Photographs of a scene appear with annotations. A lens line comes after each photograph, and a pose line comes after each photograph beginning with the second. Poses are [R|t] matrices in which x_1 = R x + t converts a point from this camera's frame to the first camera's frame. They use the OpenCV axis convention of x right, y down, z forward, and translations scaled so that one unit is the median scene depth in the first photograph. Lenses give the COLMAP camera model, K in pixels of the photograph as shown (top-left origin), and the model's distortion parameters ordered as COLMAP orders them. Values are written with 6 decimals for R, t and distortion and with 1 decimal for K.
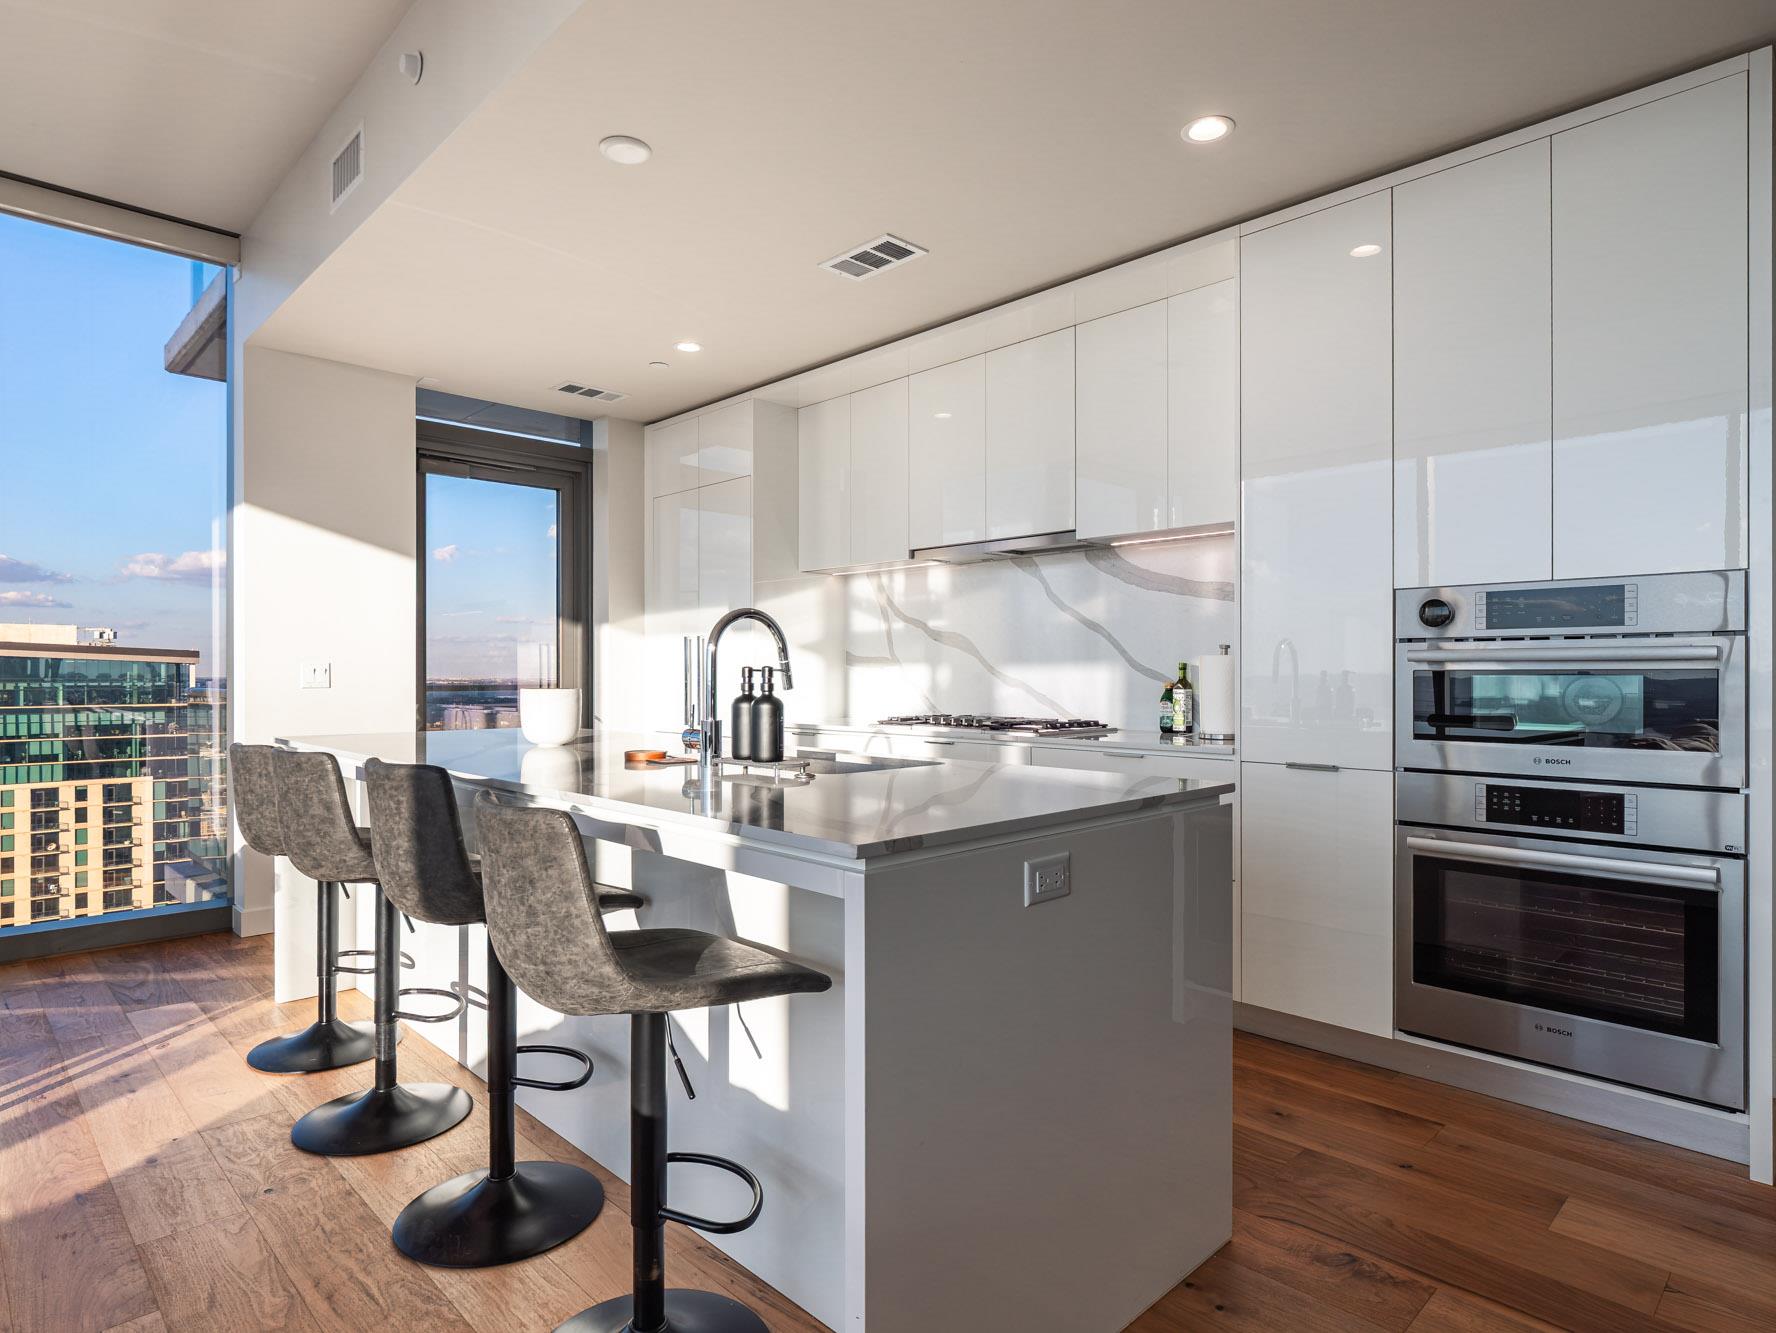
lens RADIAL K [[1011.1, 0, 888.0], [0, 1011.1, 666.5], [0, 0, 1]] dist [0.000900, 0.000182]
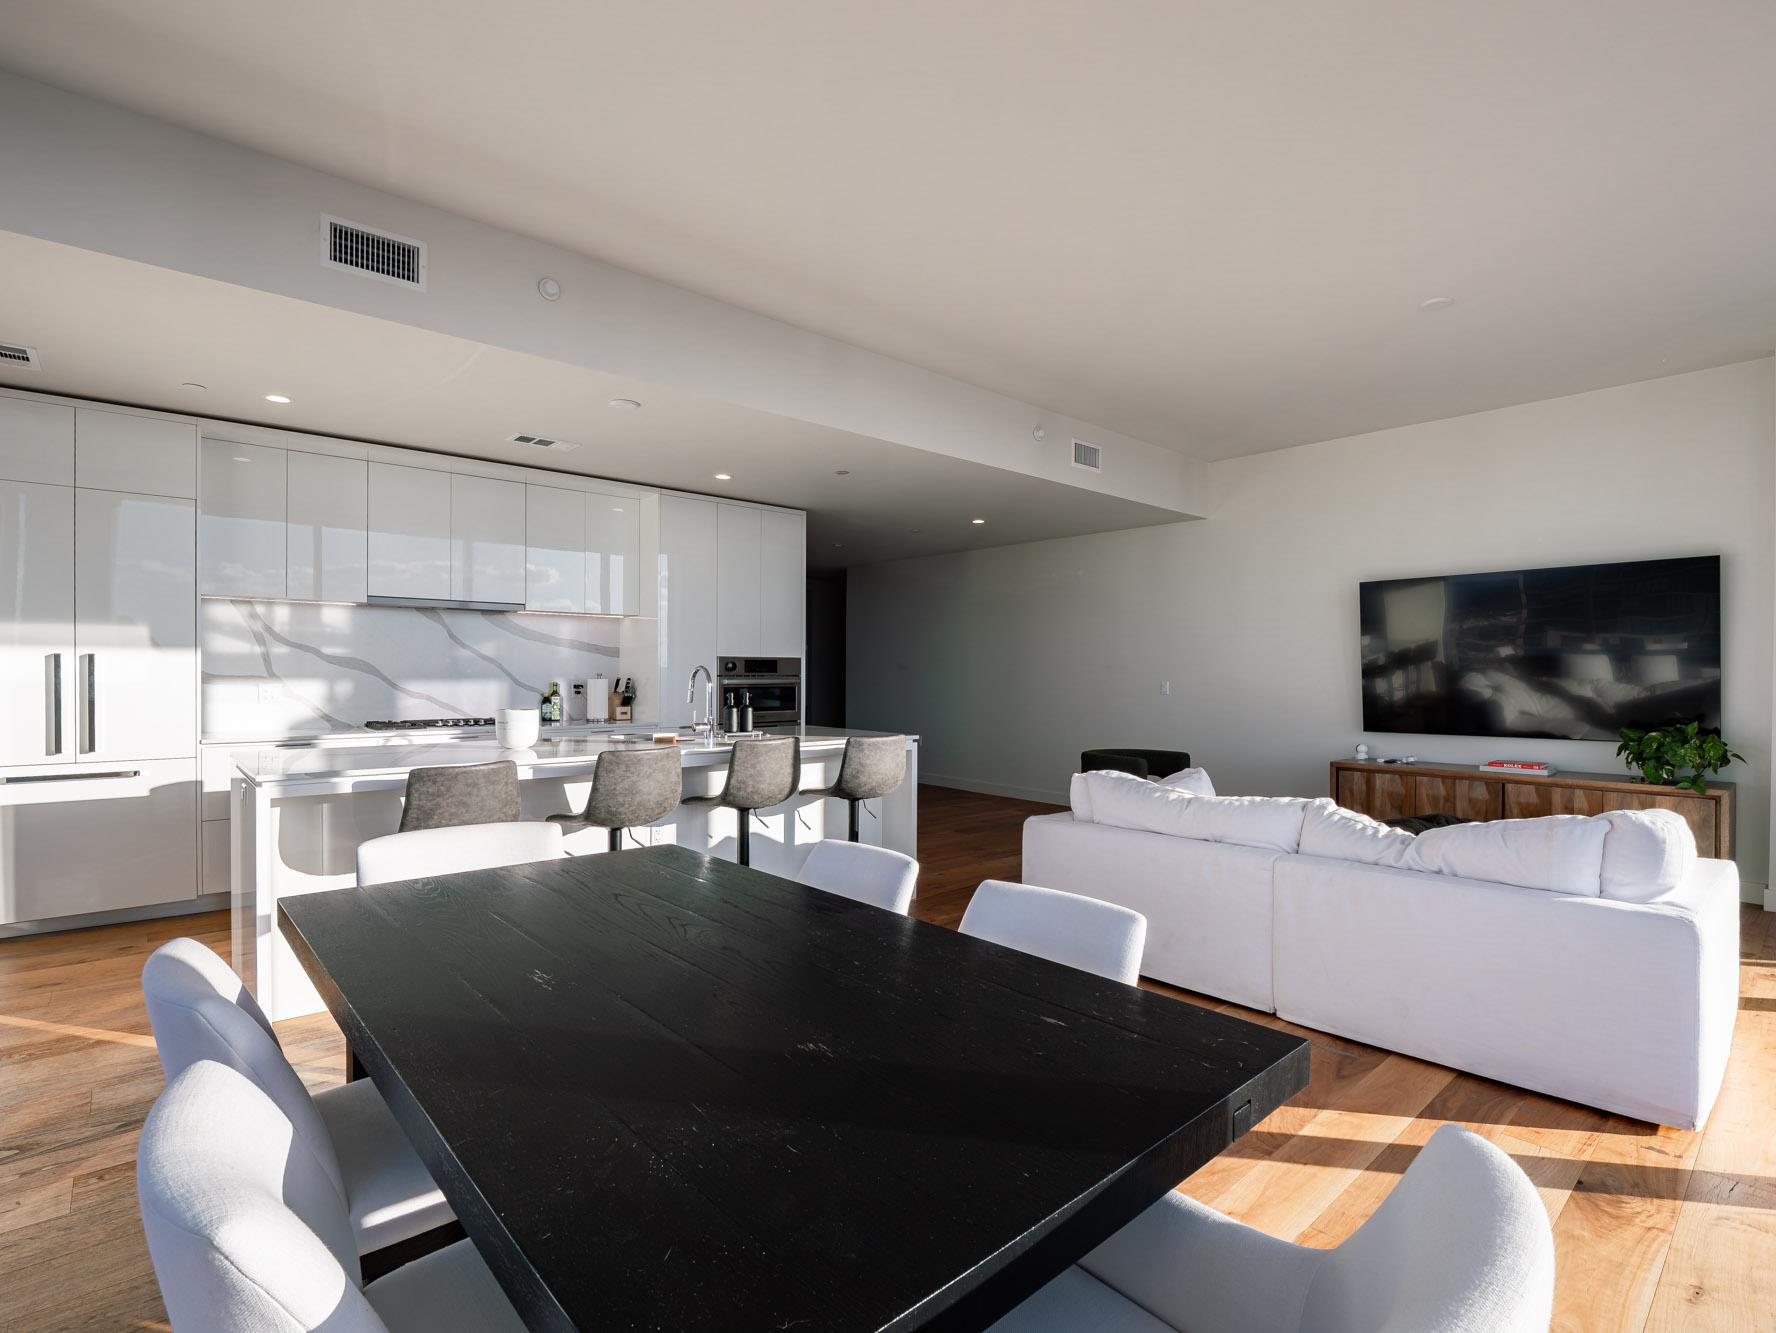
lens RADIAL K [[860.0, 0, 888.4], [0, 860.0, 675.3], [0, 0, 1]] dist [-0.018376, -0.000240]
pose [[0.040600, -0.004325, 0.999166, -1.192205], [-0.010879, 0.999929, 0.004771, -0.029460], [-0.999116, -0.011064, 0.040550, 0.322755]]
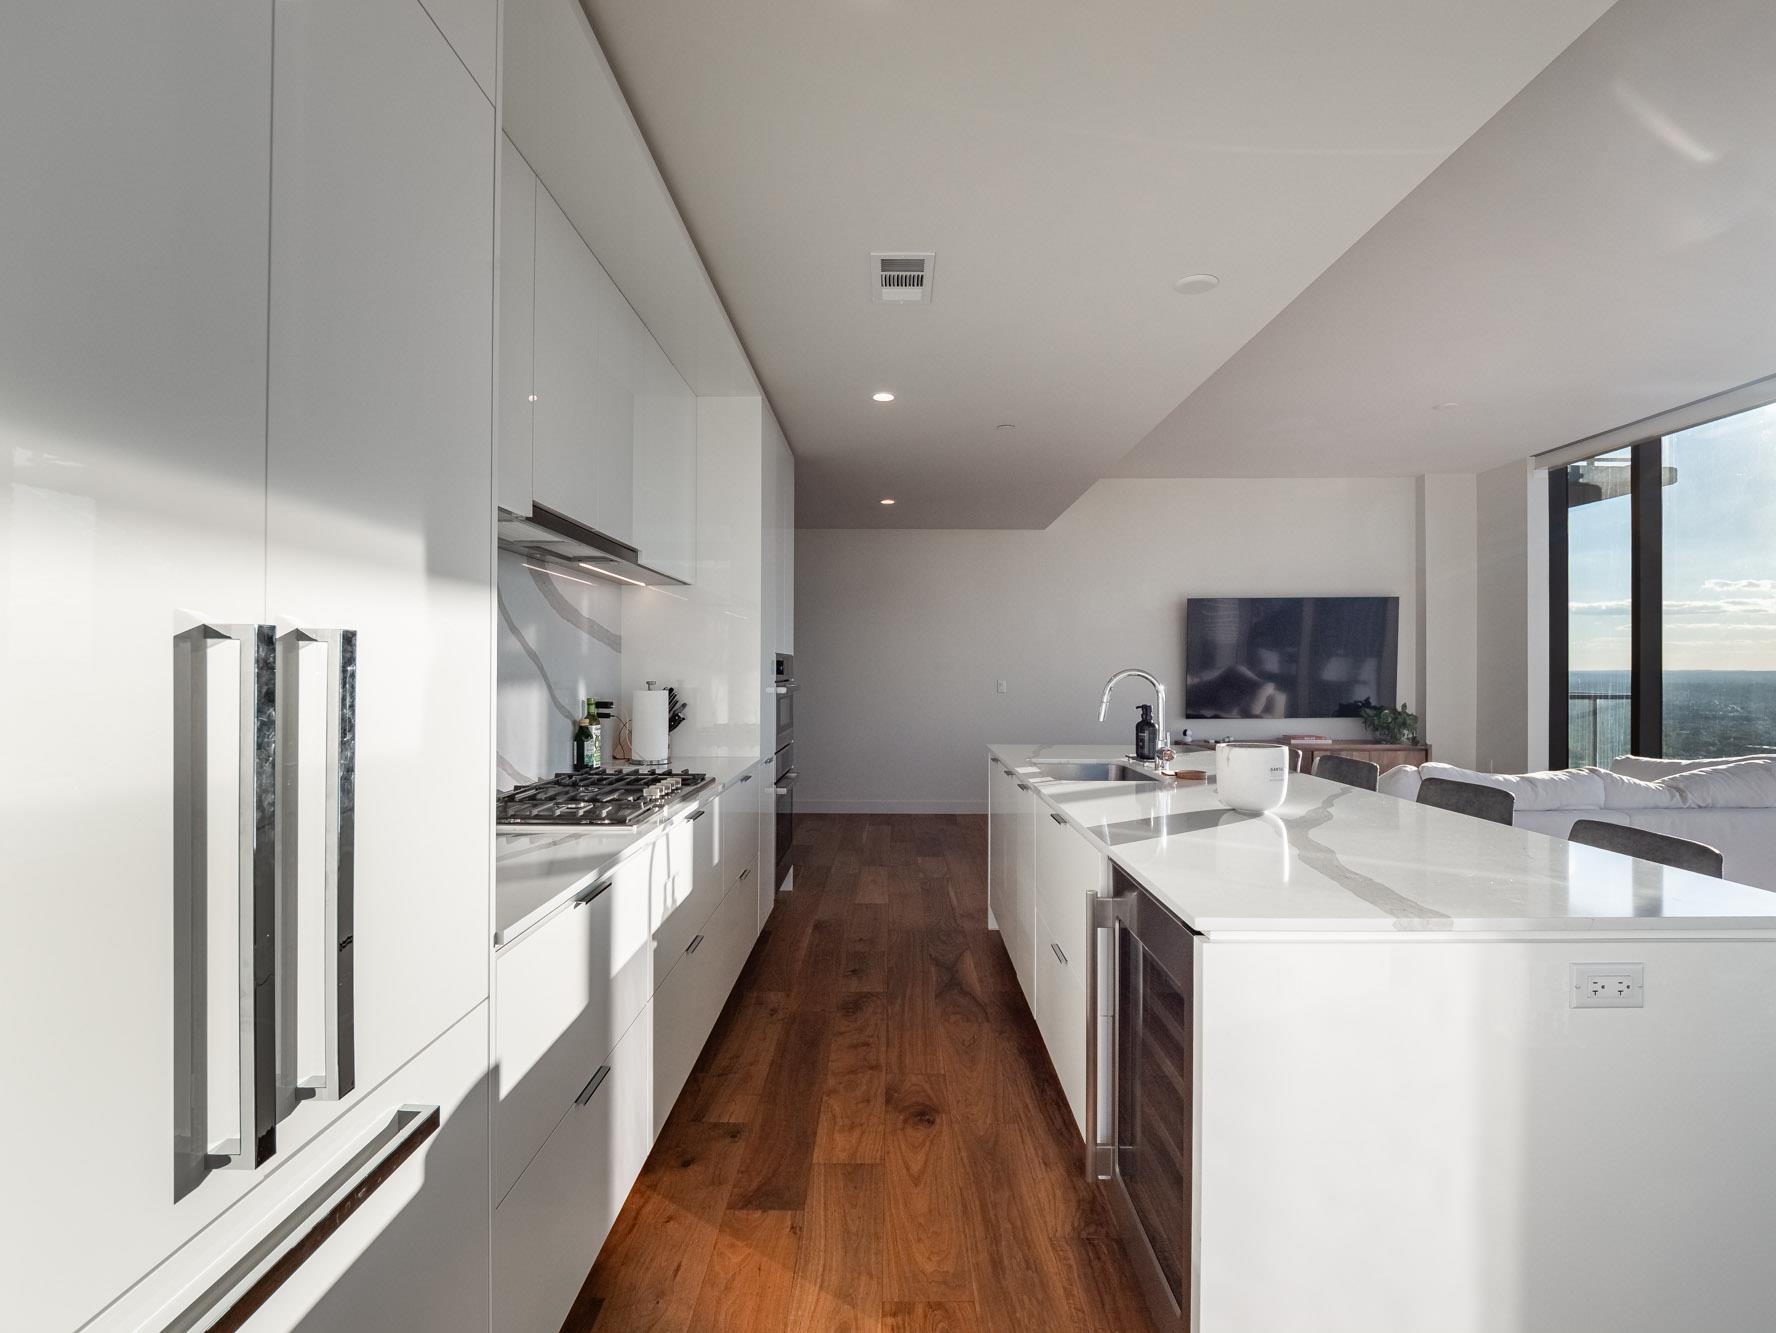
lens RADIAL K [[860.0, 0, 888.4], [0, 860.0, 675.3], [0, 0, 1]] dist [-0.018376, -0.000240]
pose [[-0.714084, -0.006418, 0.700031, -0.470991], [-0.005970, 0.999977, 0.003078, -0.030010], [-0.700035, -0.001981, -0.714106, 1.388223]]
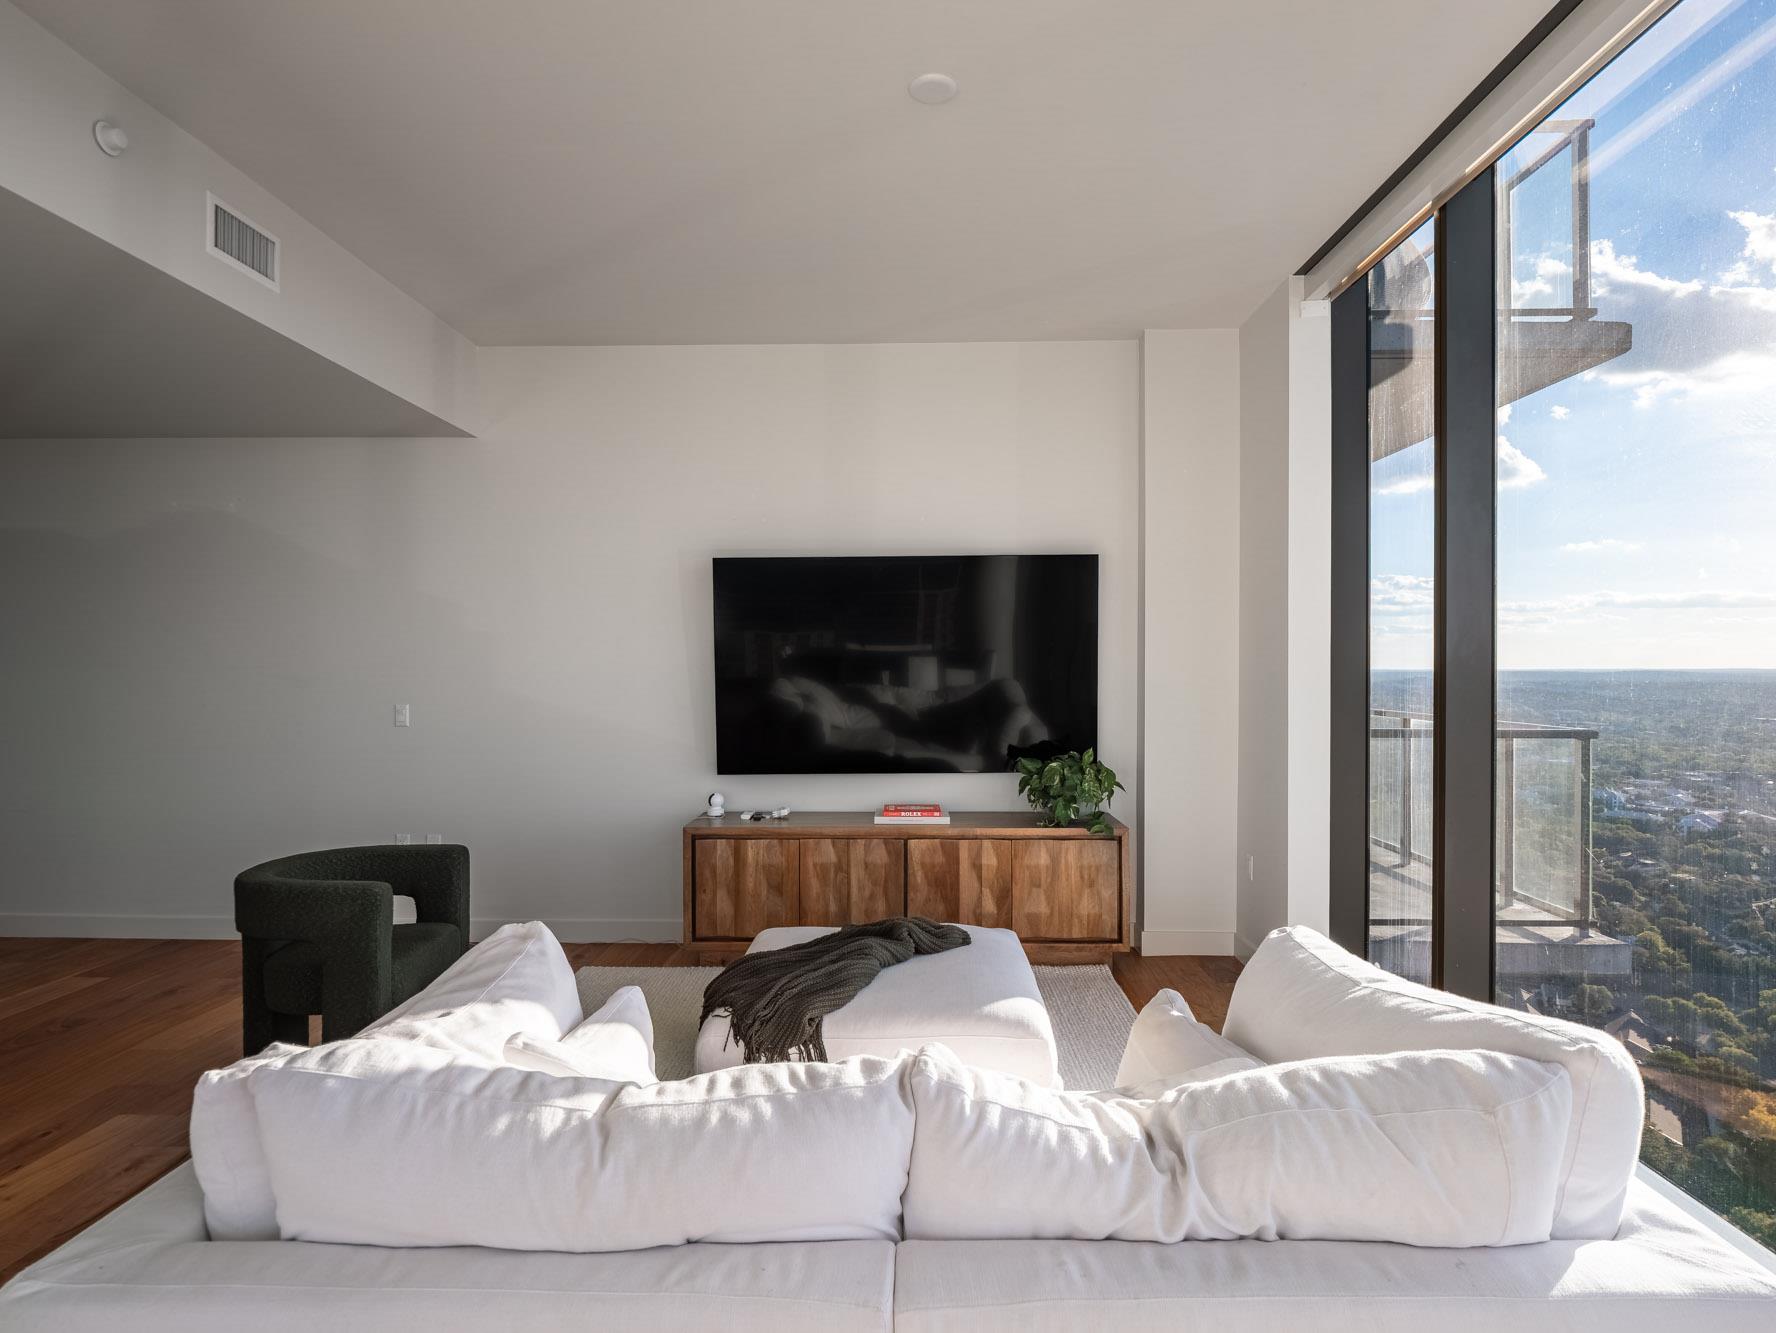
lens RADIAL K [[961.2, 0, 891.8], [0, 961.2, 669.7], [0, 0, 1]] dist [-0.009823, 0.001892]
pose [[-0.702361, -0.003704, 0.711811, -0.611337], [-0.006546, 0.999978, -0.001256, -0.061291], [-0.711791, -0.005542, -0.702369, 0.213156]]
